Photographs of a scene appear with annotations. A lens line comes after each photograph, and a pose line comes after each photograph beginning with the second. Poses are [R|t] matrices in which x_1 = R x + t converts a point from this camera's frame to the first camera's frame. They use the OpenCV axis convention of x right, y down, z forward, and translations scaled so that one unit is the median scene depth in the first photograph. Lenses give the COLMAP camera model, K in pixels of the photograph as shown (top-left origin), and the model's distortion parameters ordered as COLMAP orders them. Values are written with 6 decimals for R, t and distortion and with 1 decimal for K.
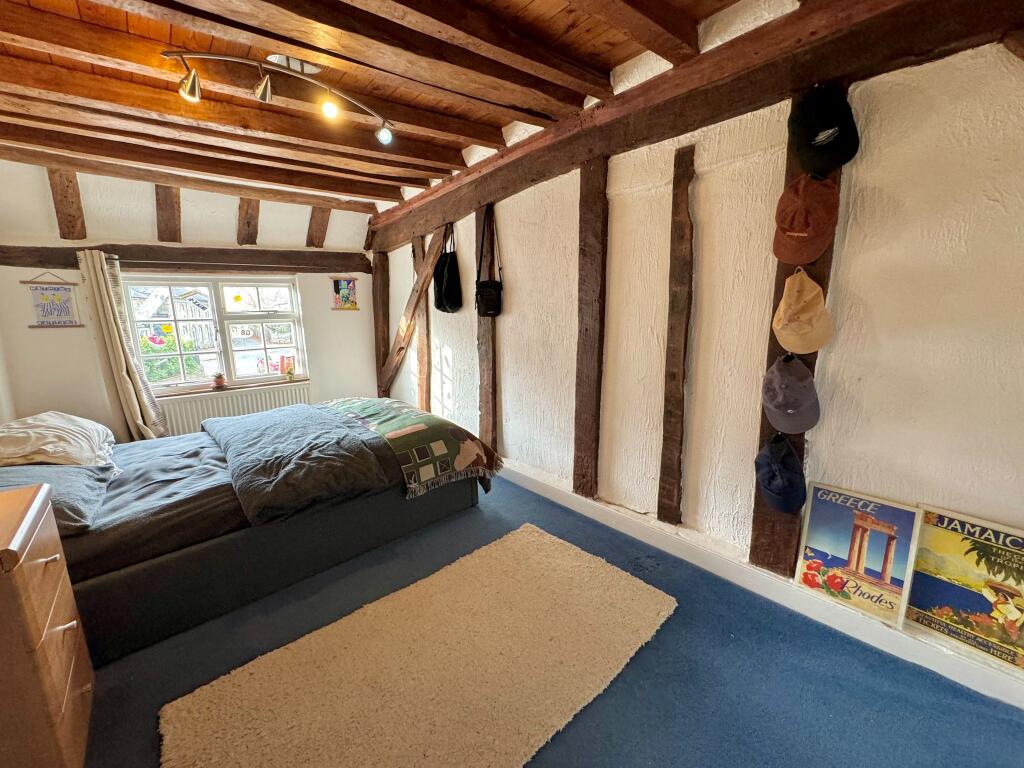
lens RADIAL K [[408.8, 0, 512.0], [0, 408.8, 384.0], [0, 0, 1]] dist [-0.002650, 0.000123]
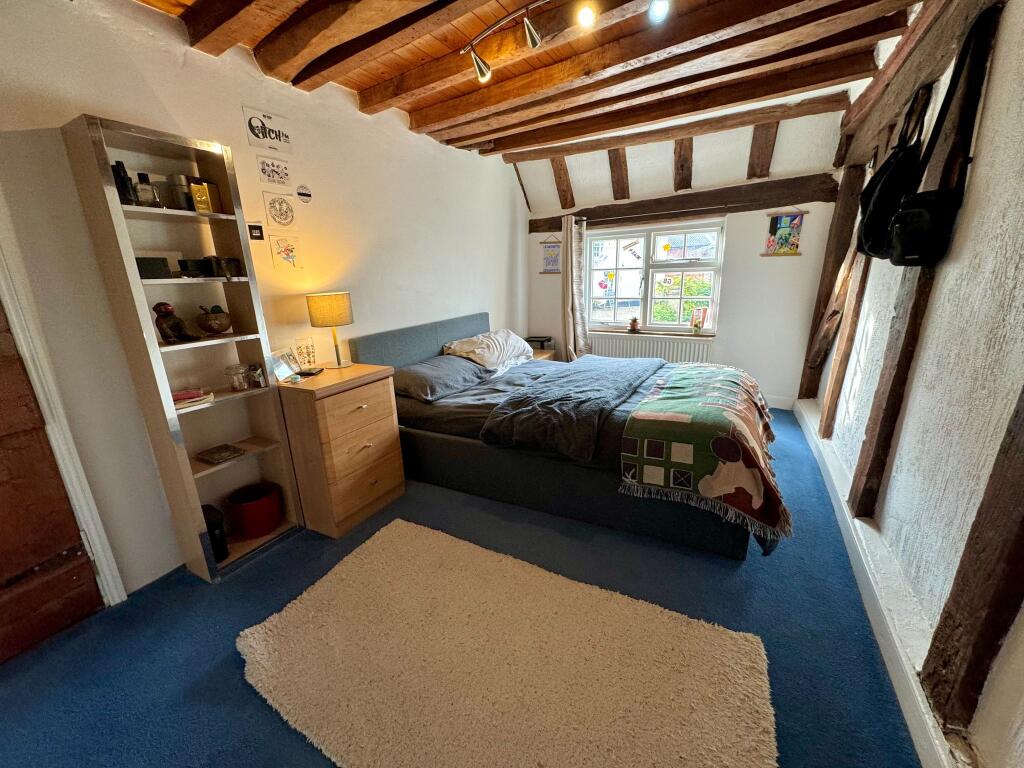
lens RADIAL K [[408.8, 0, 512.0], [0, 408.8, 384.0], [0, 0, 1]] dist [-0.002650, 0.000123]
pose [[0.338237, 0.259538, -0.904564, 0.302193], [-0.142034, 0.964285, 0.223564, -0.071470], [0.930281, 0.052861, 0.363021, 0.391794]]
